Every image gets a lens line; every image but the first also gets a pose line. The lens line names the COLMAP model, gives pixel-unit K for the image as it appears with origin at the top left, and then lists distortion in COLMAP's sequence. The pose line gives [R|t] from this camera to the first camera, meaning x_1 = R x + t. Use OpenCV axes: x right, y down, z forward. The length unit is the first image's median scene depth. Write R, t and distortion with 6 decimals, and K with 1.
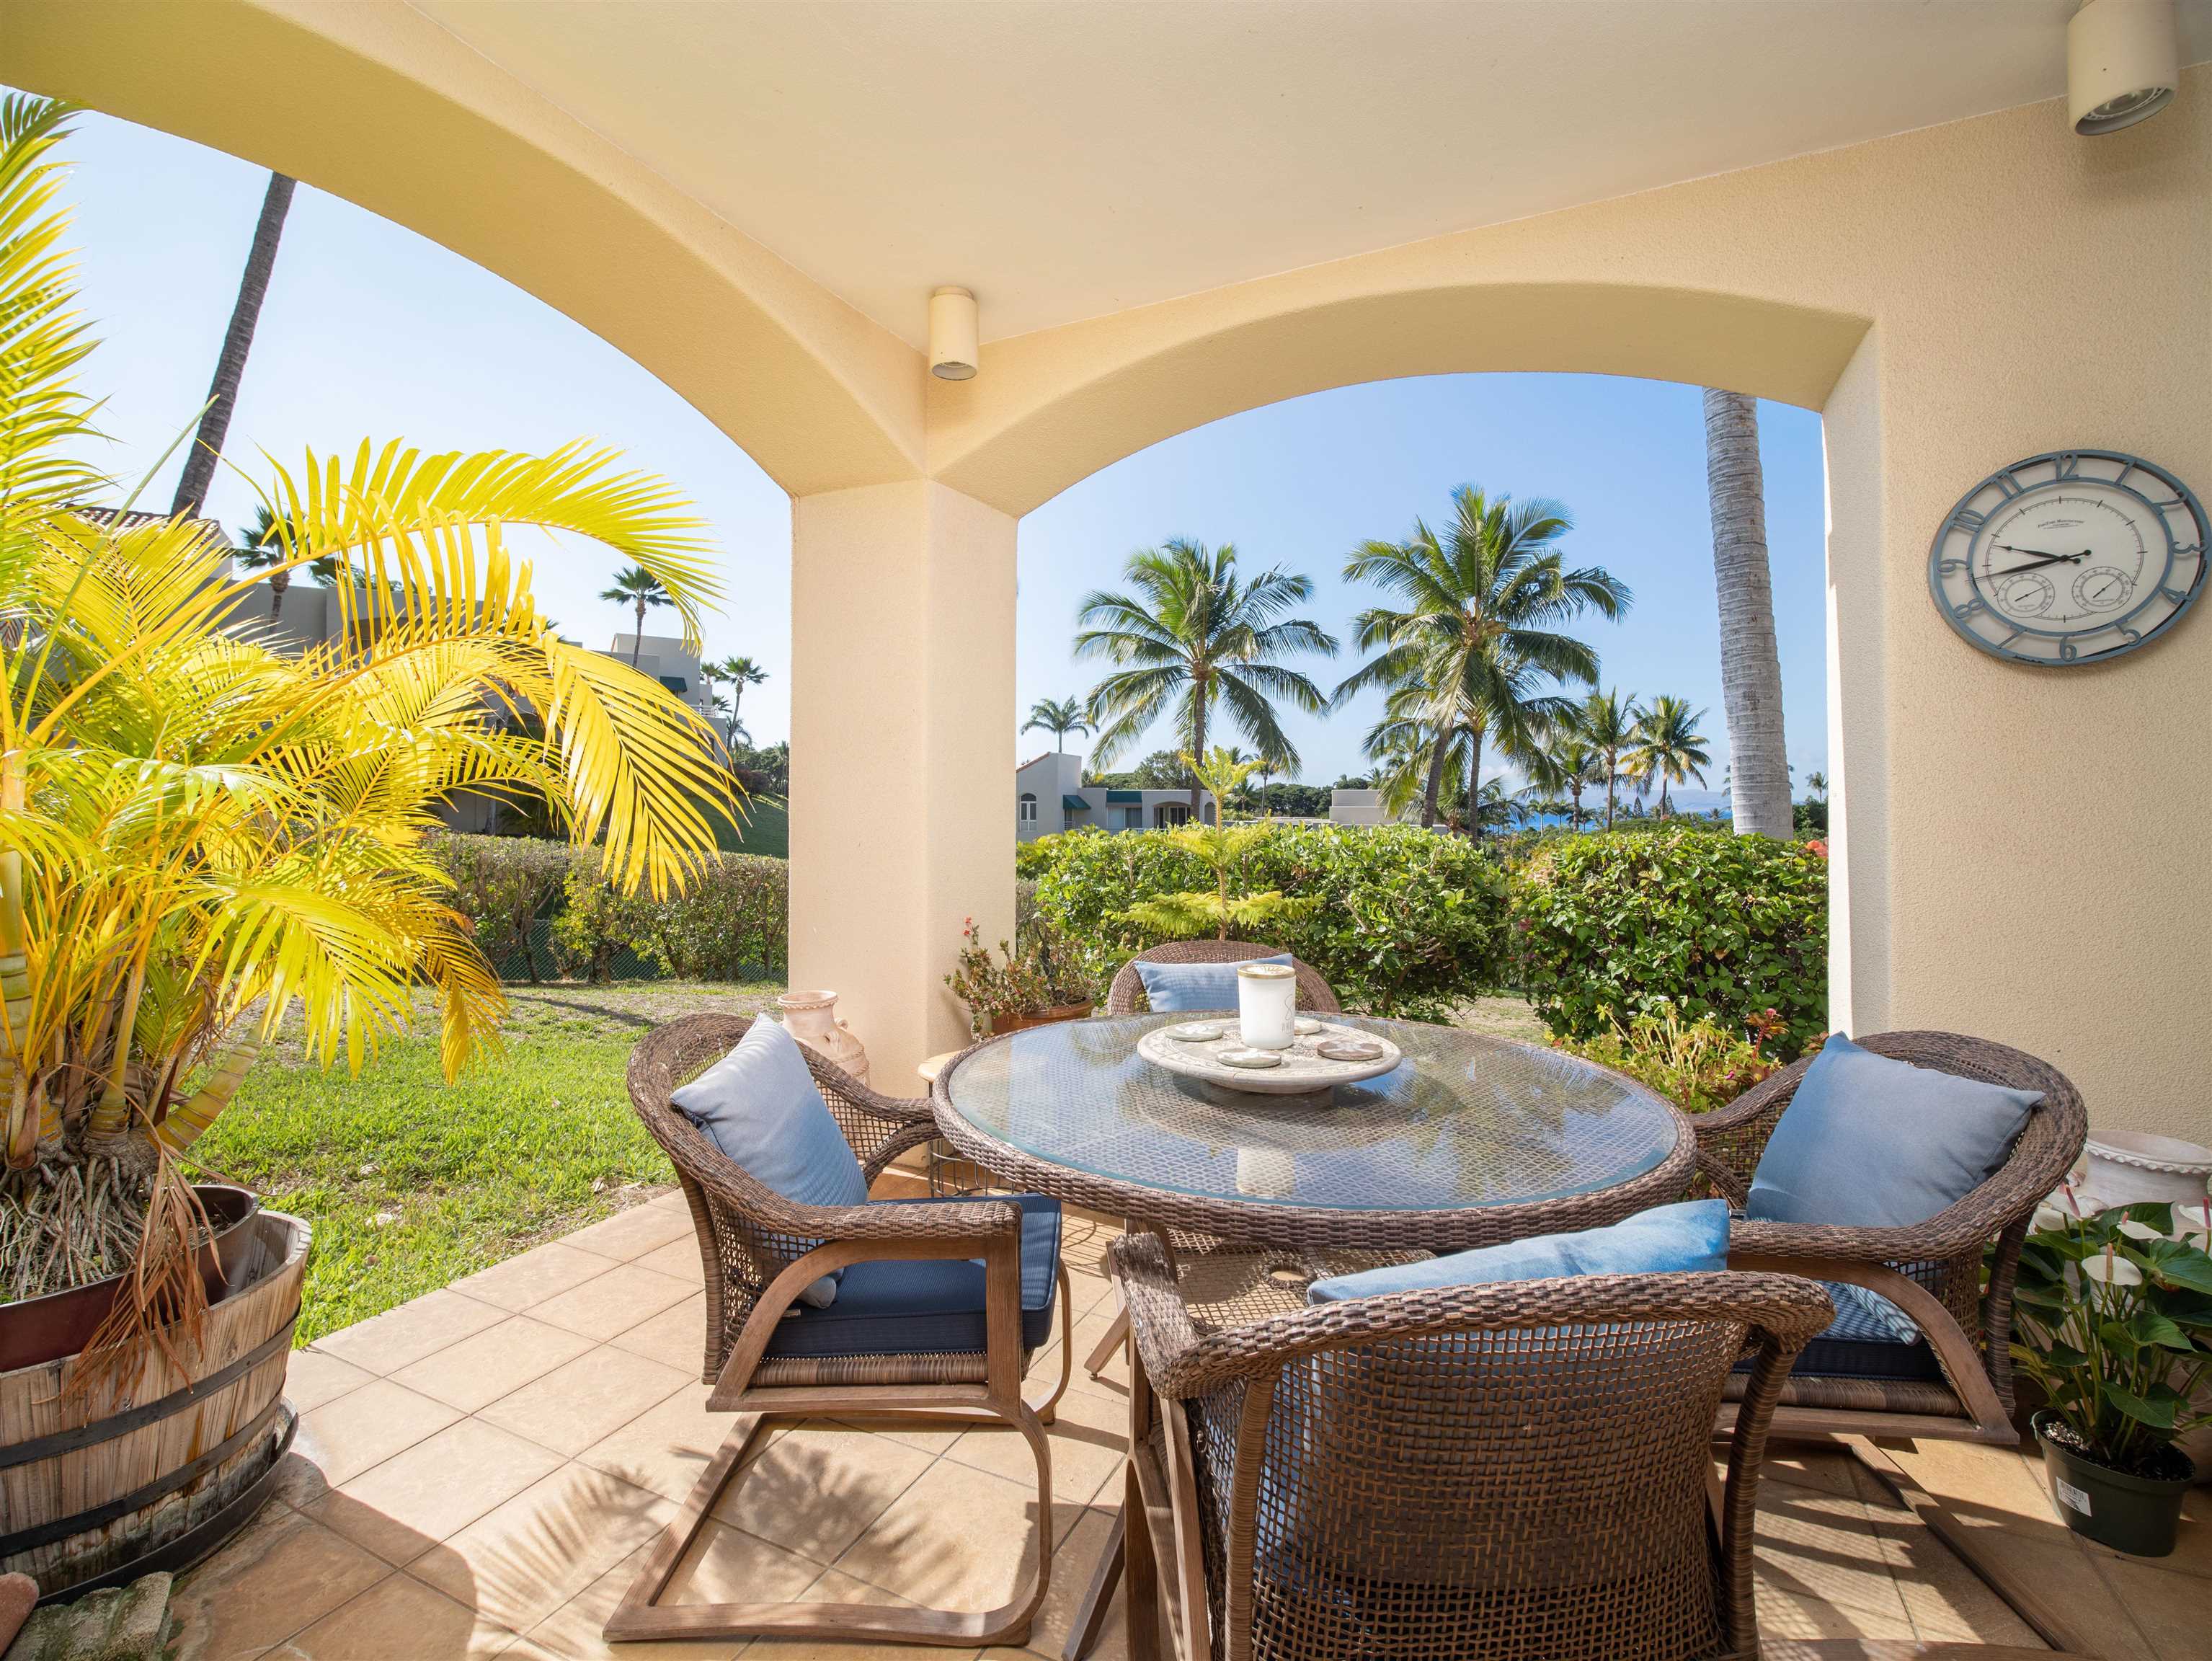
lens RADIAL K [[980.0, 0, 1102.6], [0, 980.0, 807.7], [0, 0, 1]] dist [-0.027103, -0.000462]
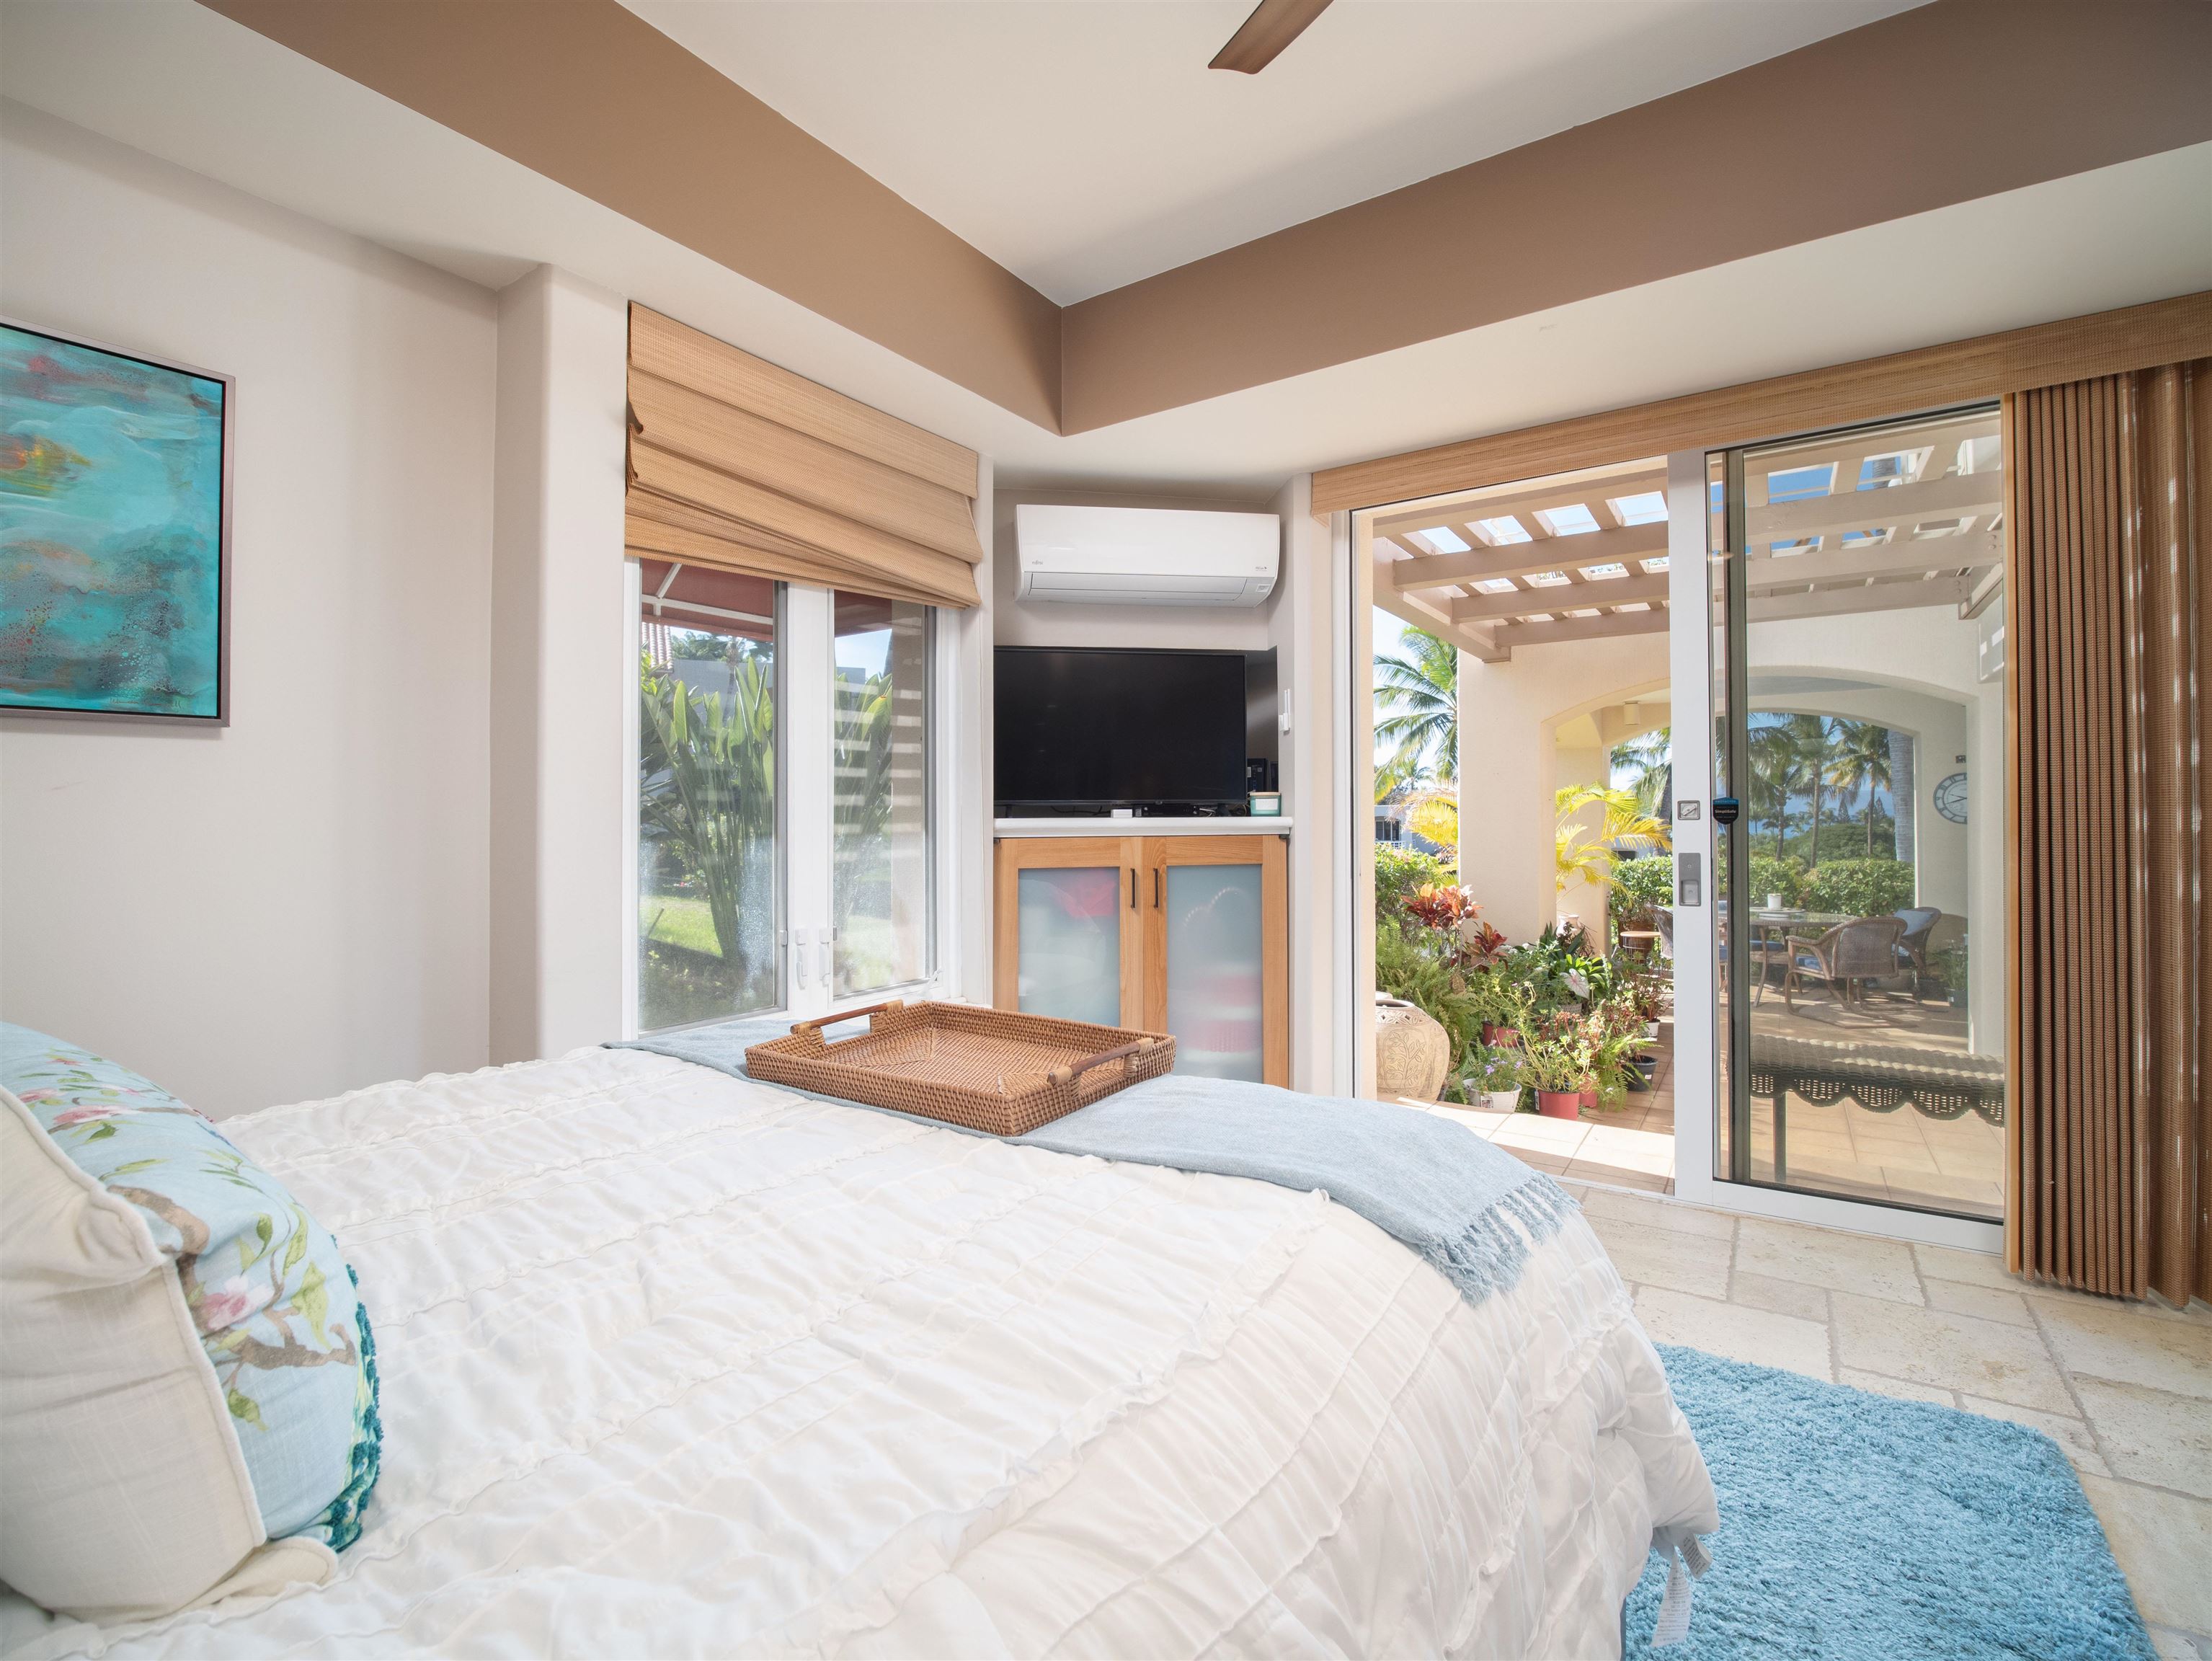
lens RADIAL K [[980.0, 0, 1102.6], [0, 980.0, 807.7], [0, 0, 1]] dist [-0.027103, -0.000462]
pose [[0.988501, -0.011964, -0.150737, -1.178542], [0.011047, 0.999915, -0.006922, -0.133750], [0.150807, 0.005177, 0.988550, -2.095652]]
